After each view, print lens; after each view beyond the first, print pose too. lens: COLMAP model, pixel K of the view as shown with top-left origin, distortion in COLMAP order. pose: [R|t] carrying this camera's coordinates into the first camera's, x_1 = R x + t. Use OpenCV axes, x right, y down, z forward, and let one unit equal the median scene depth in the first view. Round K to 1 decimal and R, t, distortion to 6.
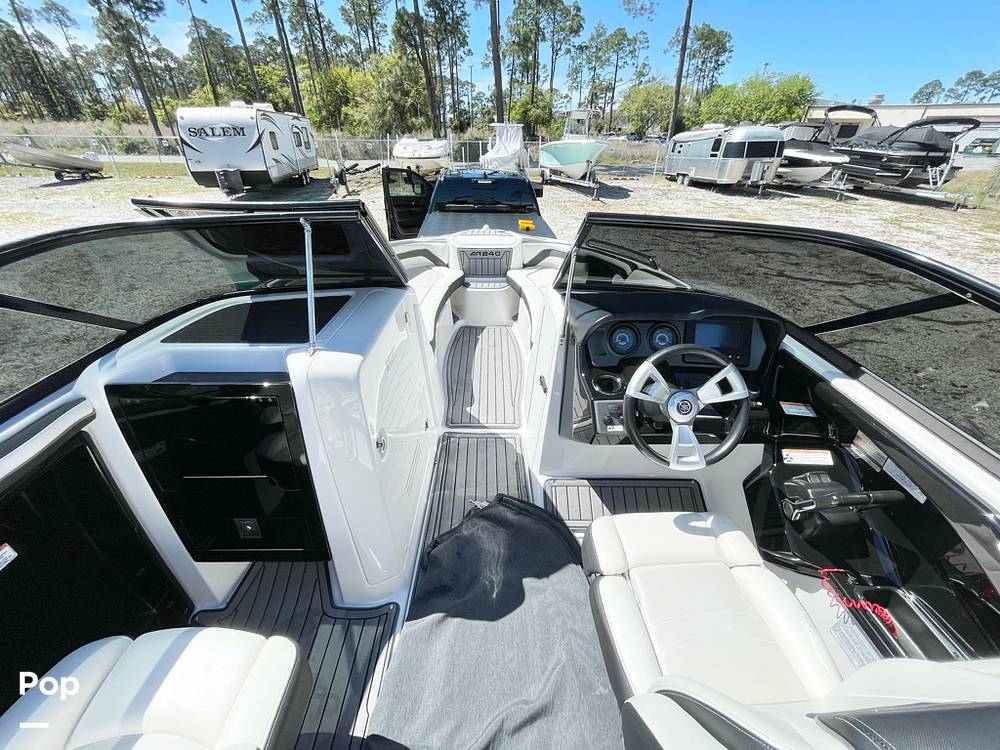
lens RADIAL K [[401.8, 0, 500.0], [0, 401.8, 375.0], [0, 0, 1]] dist [-0.000320, -0.000107]
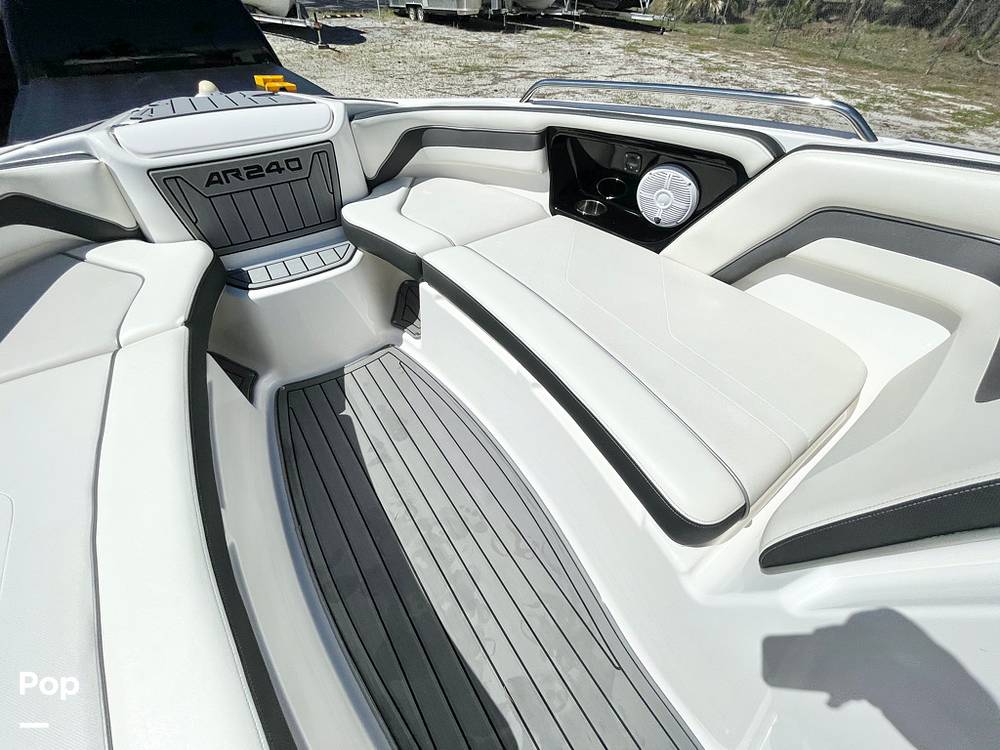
lens RADIAL K [[401.8, 0, 500.0], [0, 401.8, 375.0], [0, 0, 1]] dist [-0.000320, -0.000107]
pose [[0.837116, -0.388119, 0.385488, -0.009857], [0.273419, 0.907224, 0.319666, -0.032786], [-0.473793, -0.162198, 0.865570, 0.096944]]
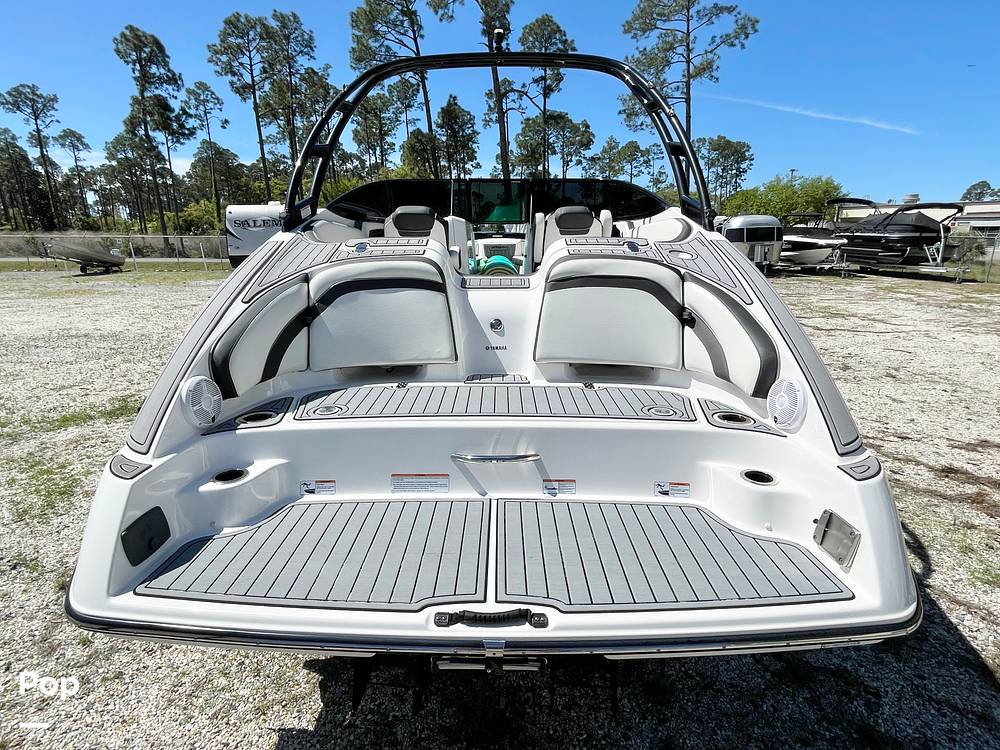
lens RADIAL K [[499.1, 0, 500.0], [0, 499.1, 375.0], [0, 0, 1]] dist [0.002133, 0.000037]
pose [[0.999709, -0.008639, -0.022519, 0.001189], [0.002091, 0.961185, -0.275896, 0.133973], [0.024028, 0.275769, 0.960924, -0.148616]]
